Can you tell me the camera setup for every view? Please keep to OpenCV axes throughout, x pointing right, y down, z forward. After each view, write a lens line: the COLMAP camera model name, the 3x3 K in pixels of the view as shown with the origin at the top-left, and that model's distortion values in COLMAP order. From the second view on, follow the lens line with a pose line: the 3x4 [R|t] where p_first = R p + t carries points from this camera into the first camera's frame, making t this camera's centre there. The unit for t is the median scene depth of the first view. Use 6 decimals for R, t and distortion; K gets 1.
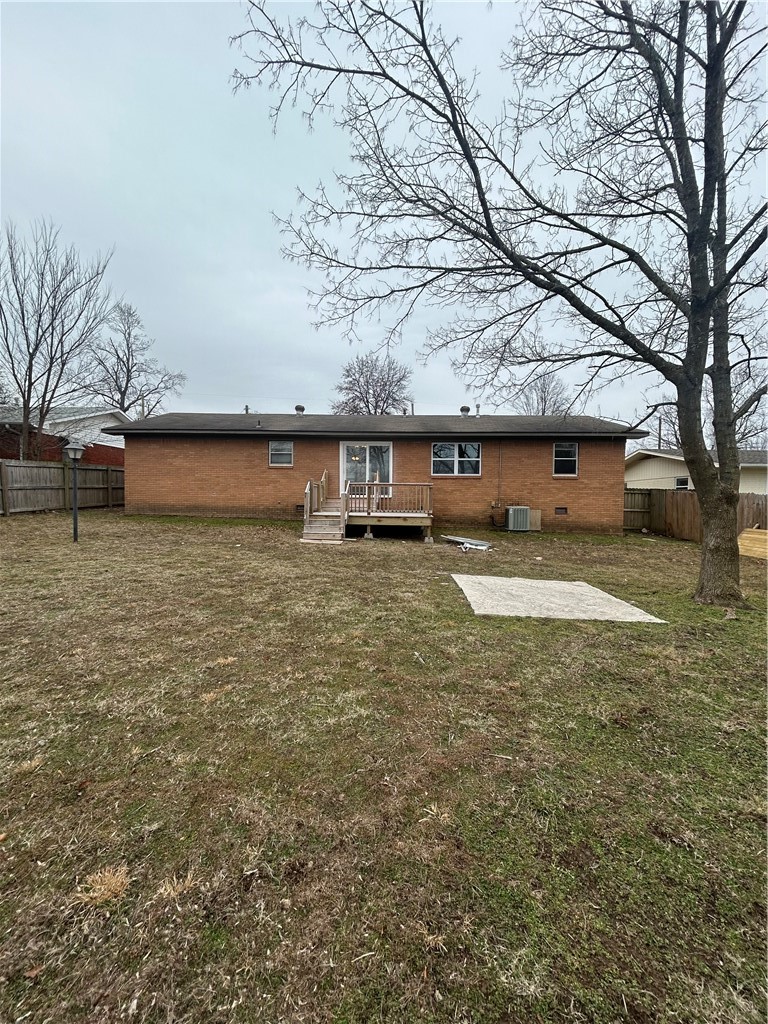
lens RADIAL K [[410.9, 0, 385.4], [0, 410.9, 511.7], [0, 0, 1]] dist [0.001643, -0.000098]
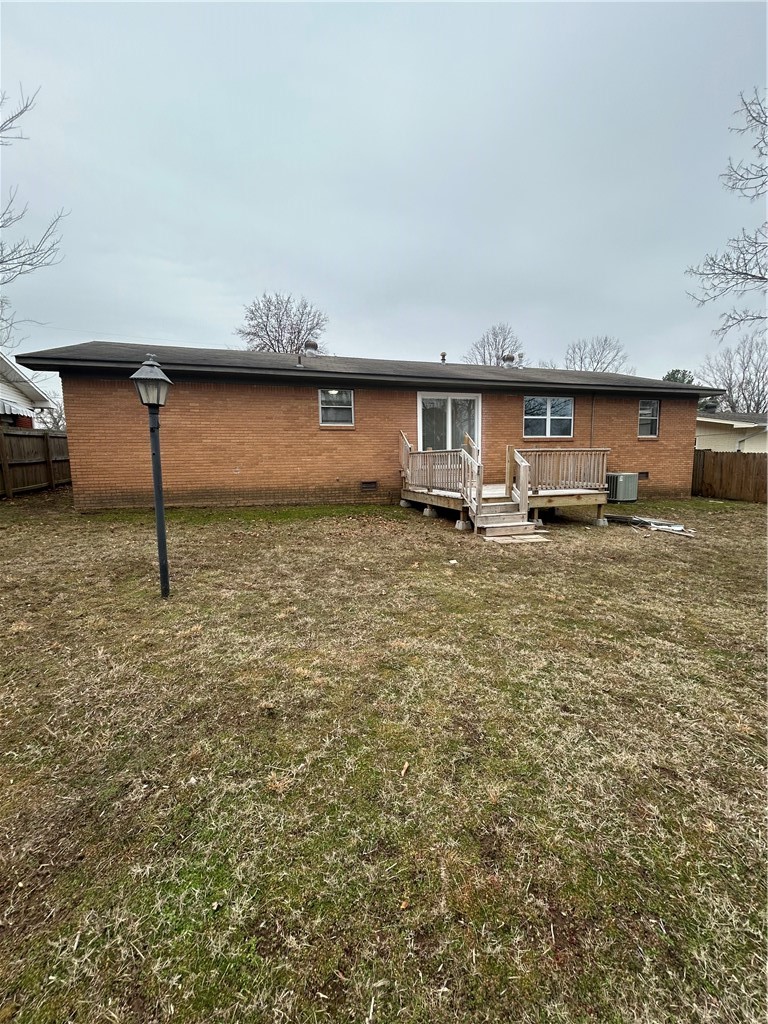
lens RADIAL K [[410.9, 0, 381.6], [0, 410.9, 515.2], [0, 0, 1]] dist [0.001643, -0.000098]
pose [[0.947009, -0.068937, 0.313723, -0.411750], [0.038480, 0.994012, 0.102267, -0.030667], [-0.318894, -0.084776, 0.943991, 0.314235]]
